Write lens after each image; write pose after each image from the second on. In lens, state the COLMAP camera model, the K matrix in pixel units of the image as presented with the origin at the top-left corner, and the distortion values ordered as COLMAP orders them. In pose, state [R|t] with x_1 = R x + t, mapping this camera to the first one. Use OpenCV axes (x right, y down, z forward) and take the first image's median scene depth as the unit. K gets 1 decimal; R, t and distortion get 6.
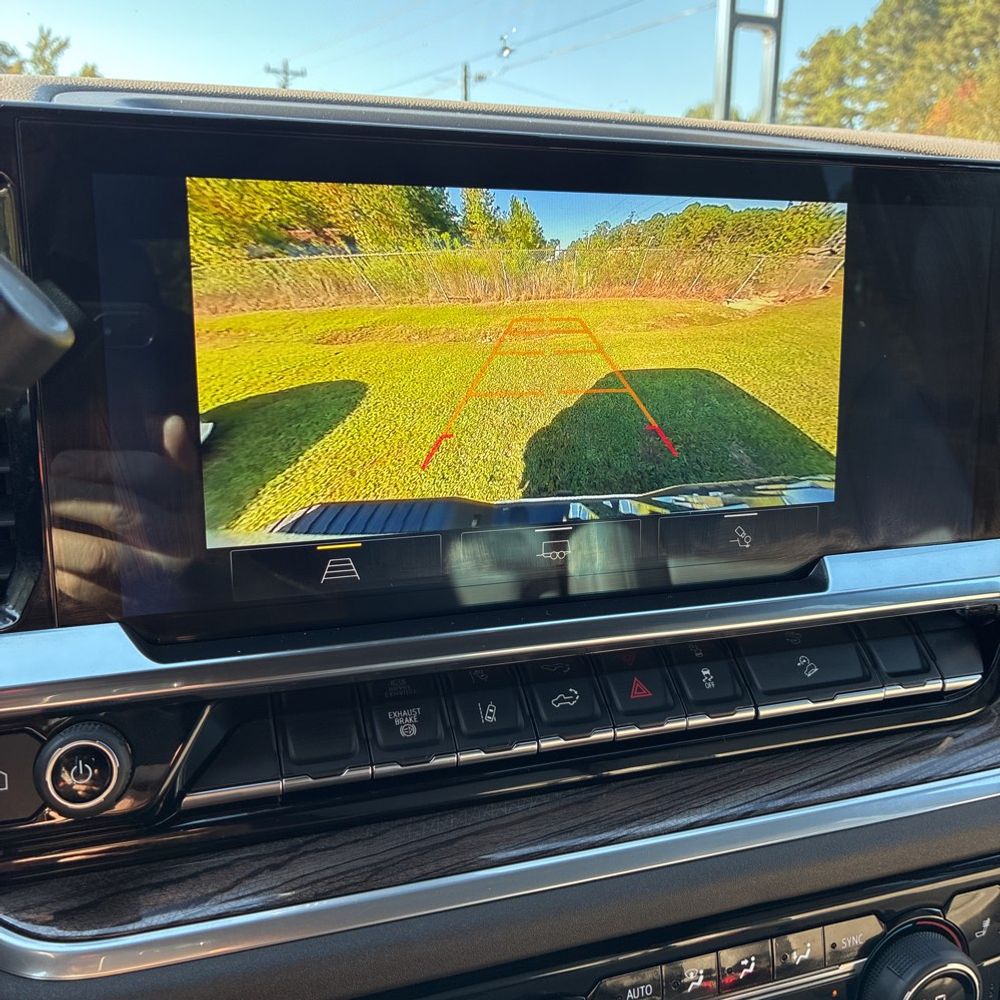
lens RADIAL K [[1003.4, 0, 500.0], [0, 1003.4, 500.0], [0, 0, 1]] dist [0.001875, 0.012475]
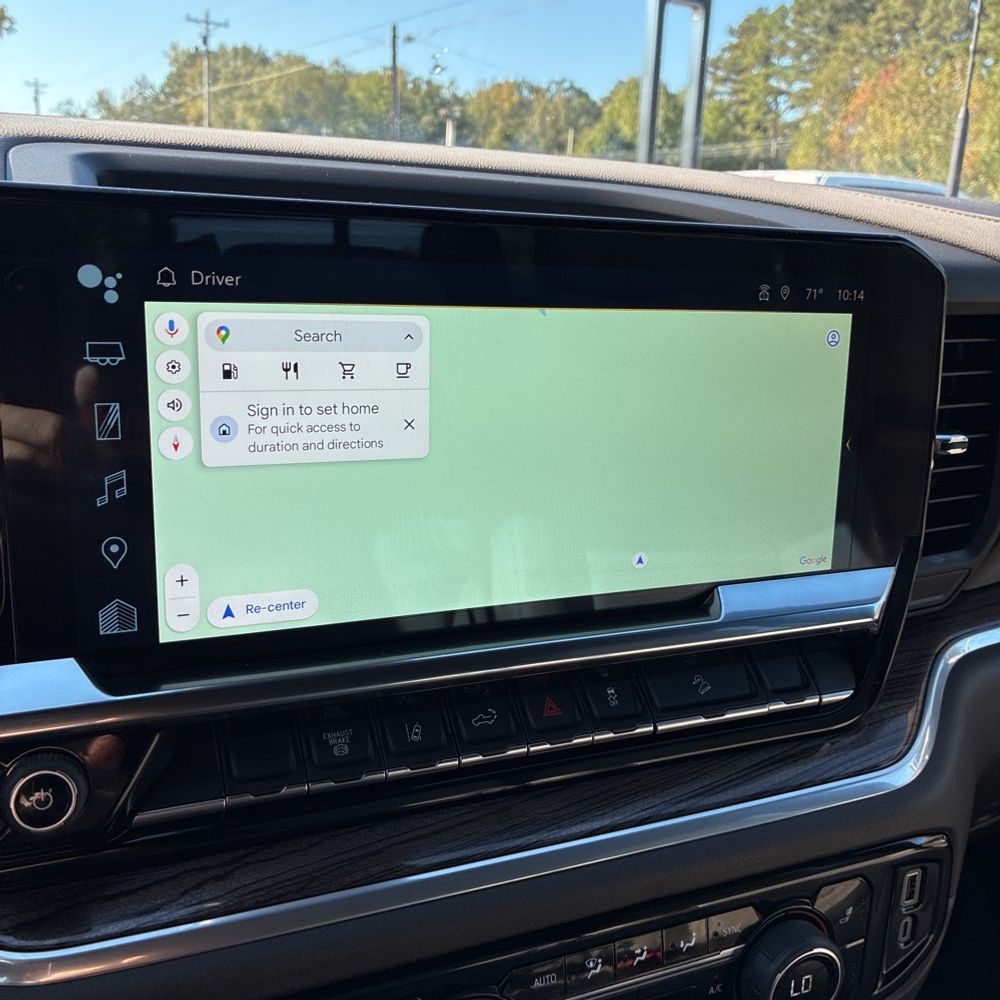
lens RADIAL K [[1003.4, 0, 500.0], [0, 1003.4, 500.0], [0, 0, 1]] dist [0.001875, 0.012475]
pose [[0.996957, 0.014362, 0.076616, -0.005740], [-0.016755, 0.999389, 0.030687, -0.078184], [-0.076128, -0.031877, 0.996588, -0.098034]]
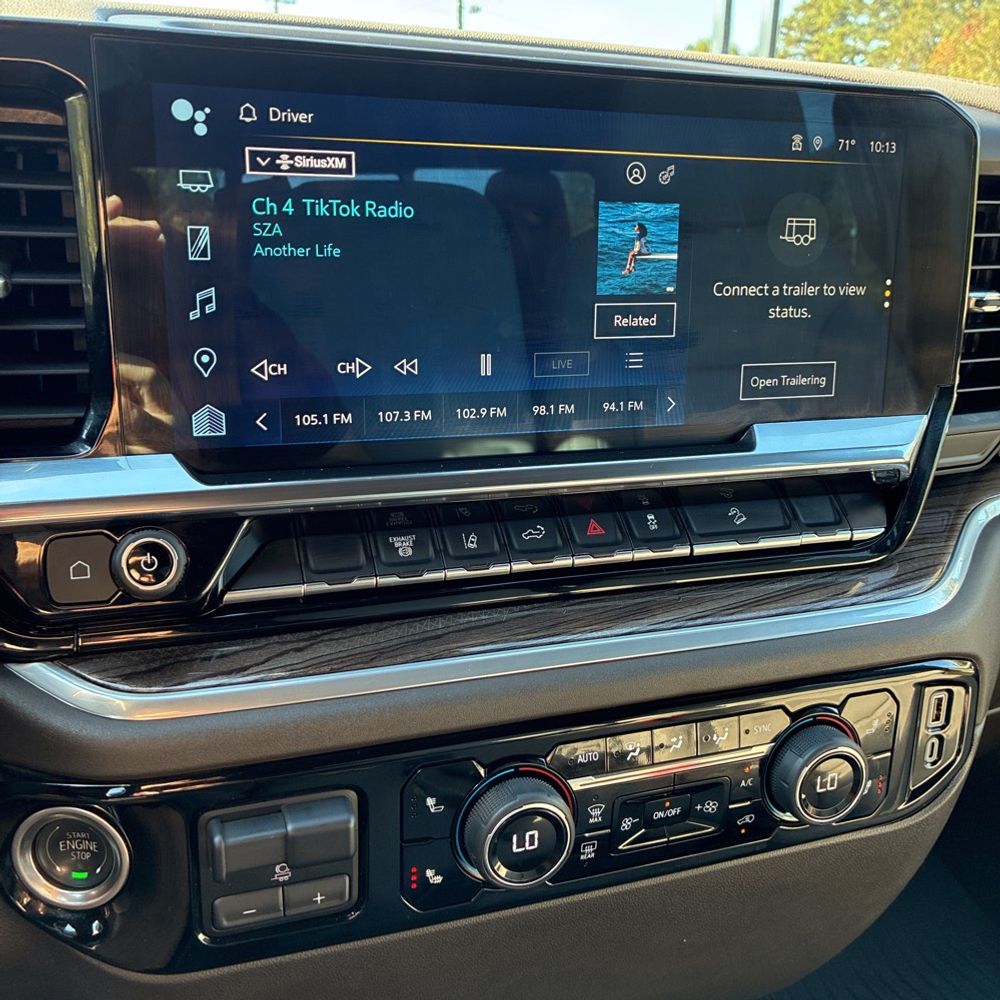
lens RADIAL K [[1000.0, 0, 500.0], [0, 1000.0, 500.0], [0, 0, 1]] dist [0.024250, -0.034476]
pose [[0.999899, 0.010504, 0.009540, 0.012456], [-0.011029, 0.998327, 0.056759, 0.091545], [-0.008928, -0.056858, 0.998342, -0.215155]]
